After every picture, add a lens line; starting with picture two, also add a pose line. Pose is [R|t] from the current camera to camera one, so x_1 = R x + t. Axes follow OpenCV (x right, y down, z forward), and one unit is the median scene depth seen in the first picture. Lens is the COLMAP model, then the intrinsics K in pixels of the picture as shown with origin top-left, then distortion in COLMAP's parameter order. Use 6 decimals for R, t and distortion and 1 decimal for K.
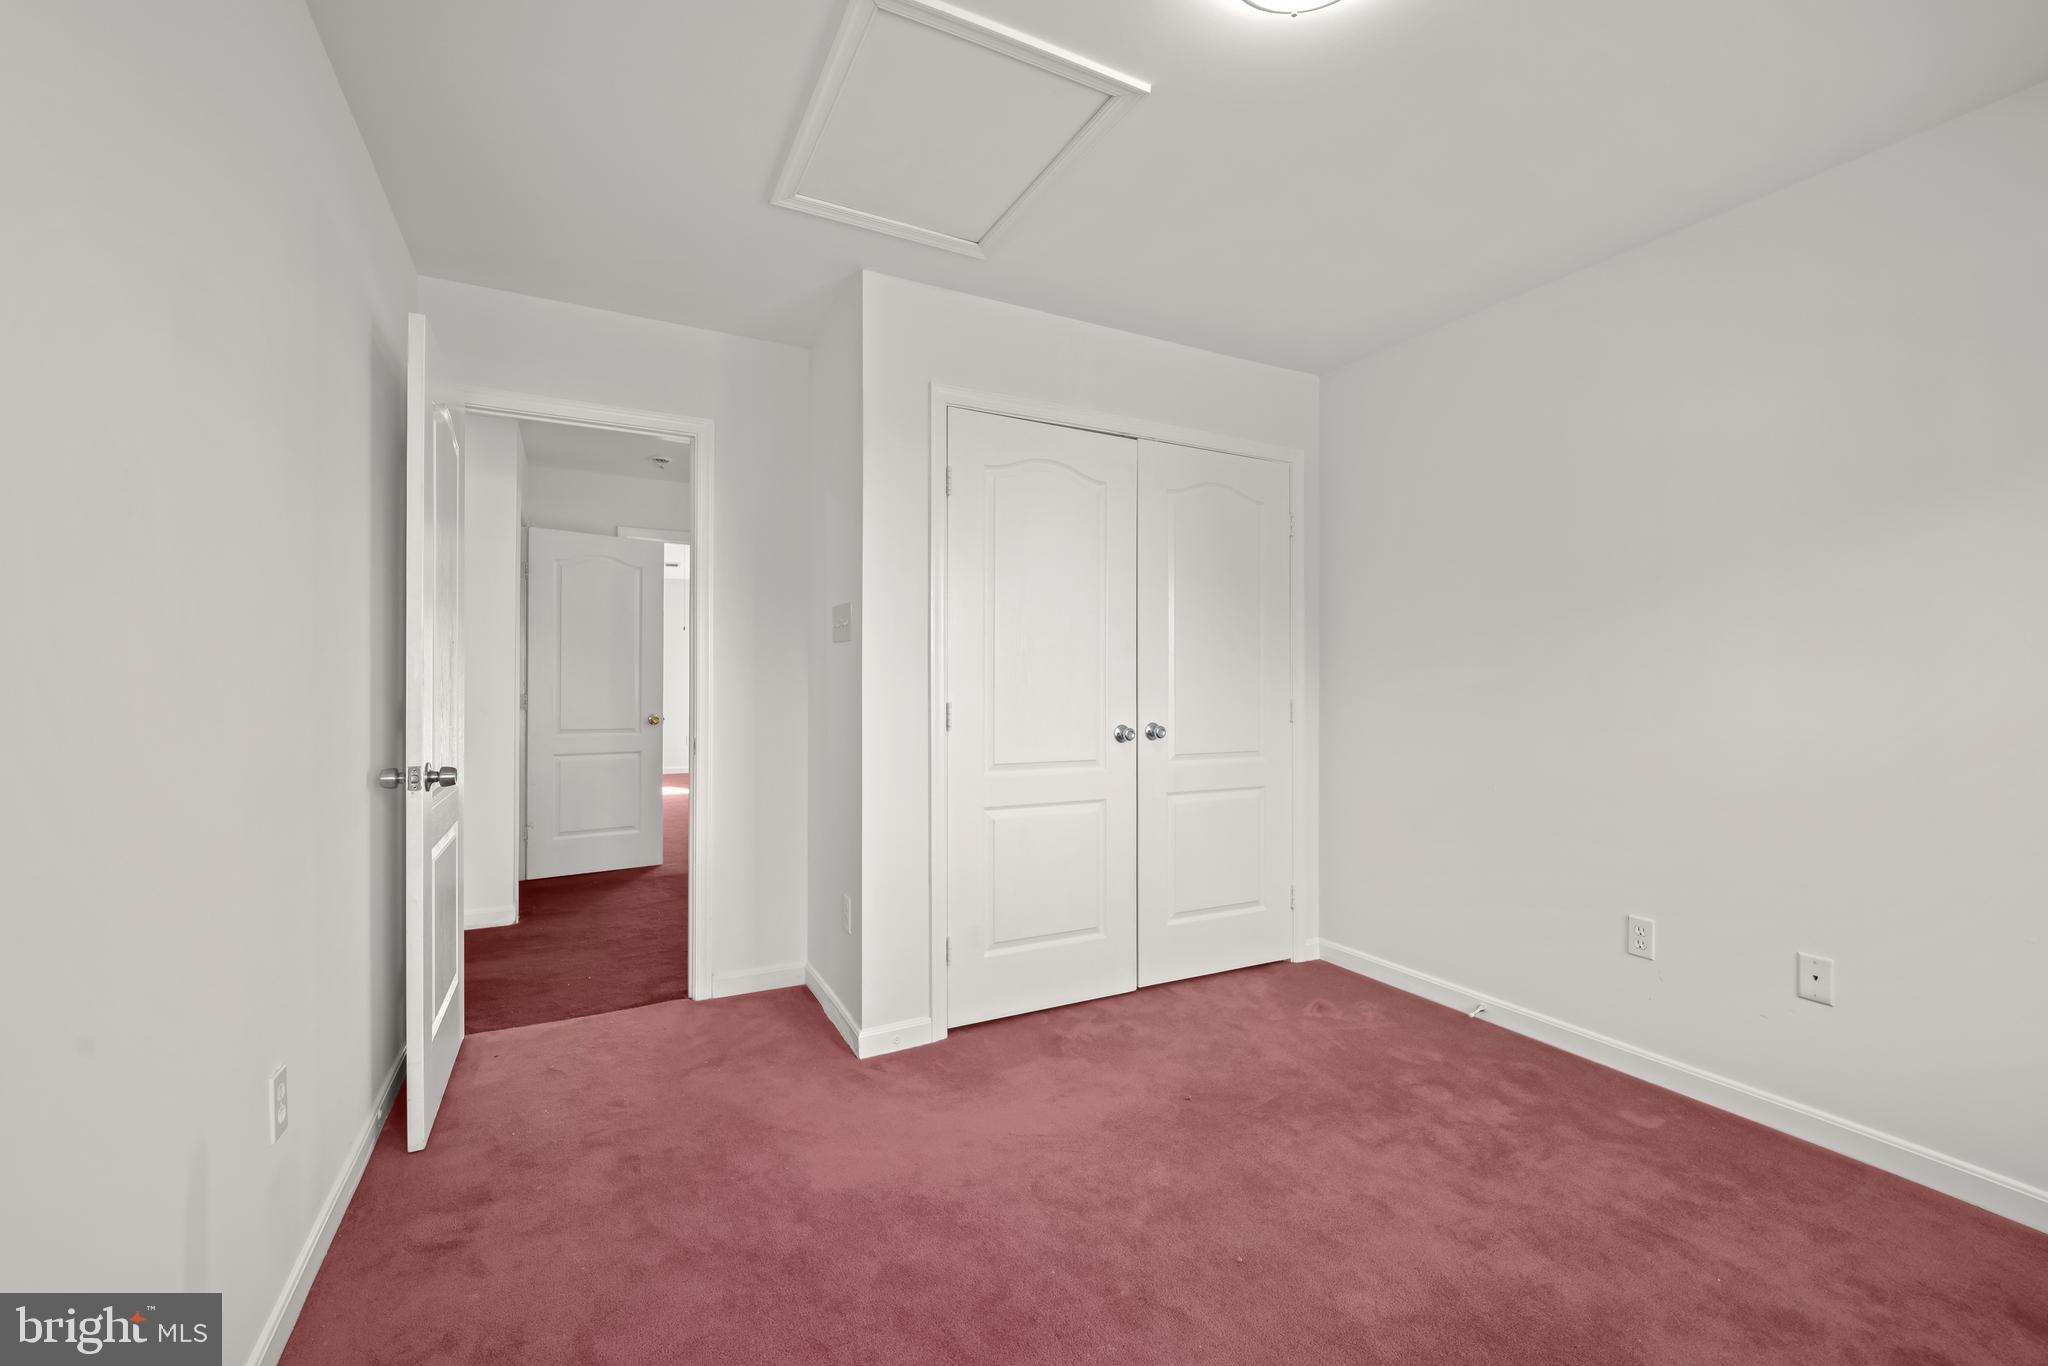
lens RADIAL K [[828.3, 0, 1024.8], [0, 828.3, 671.1], [0, 0, 1]] dist [-0.014085, -0.001706]
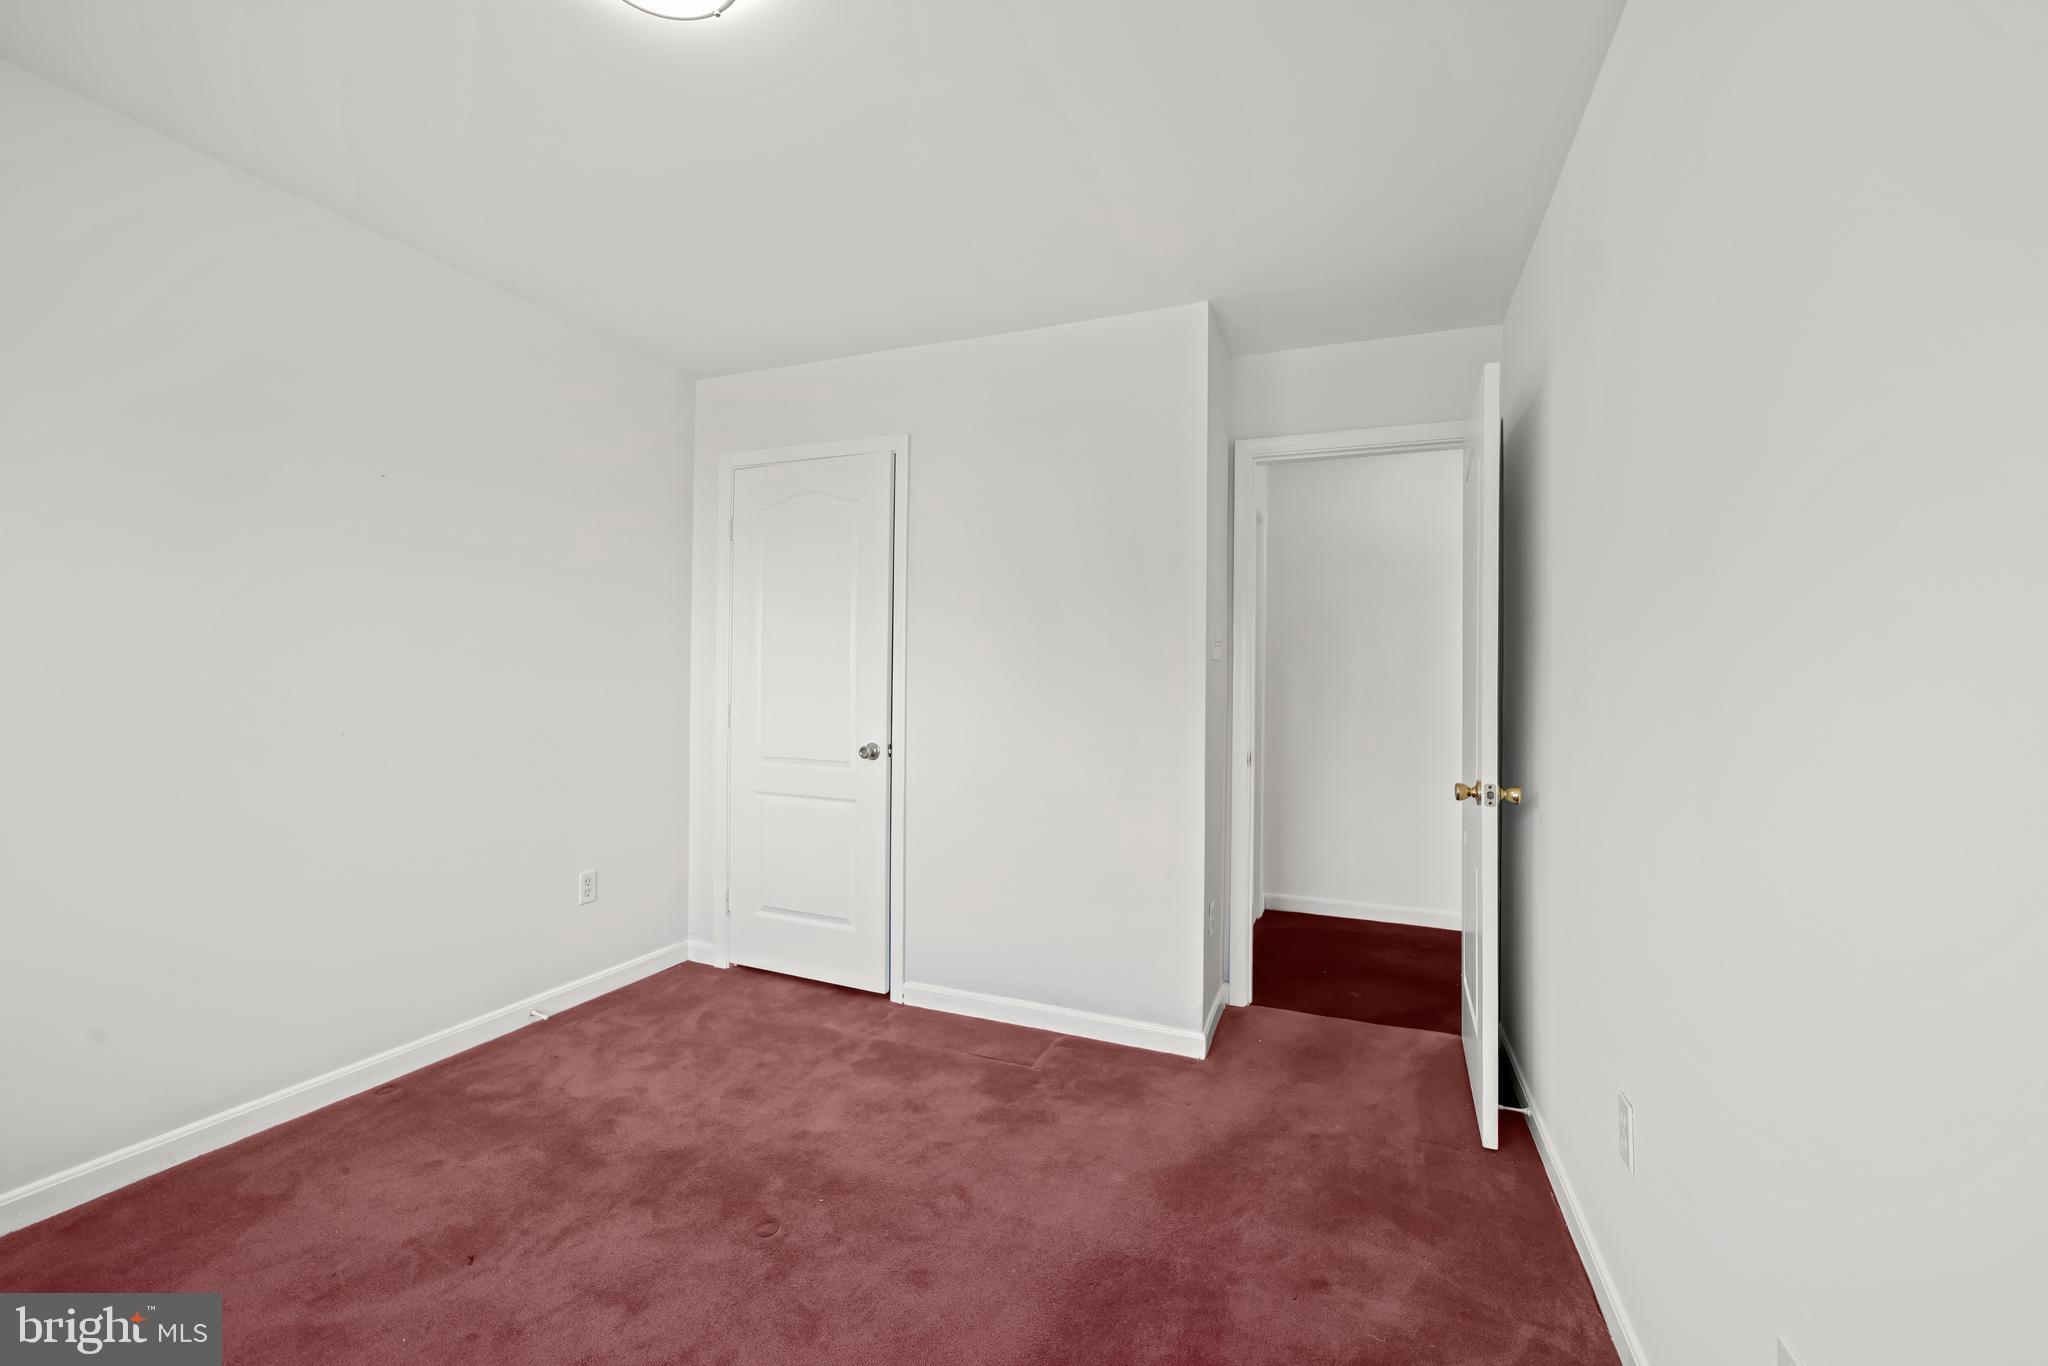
lens RADIAL K [[828.3, 0, 1018.5], [0, 828.3, 683.9], [0, 0, 1]] dist [-0.014085, -0.001706]
pose [[0.627506, 0.012641, -0.778509, 1.122283], [-0.003948, 0.999907, 0.013054, -0.009031], [0.778601, -0.005118, 0.627498, 0.538275]]
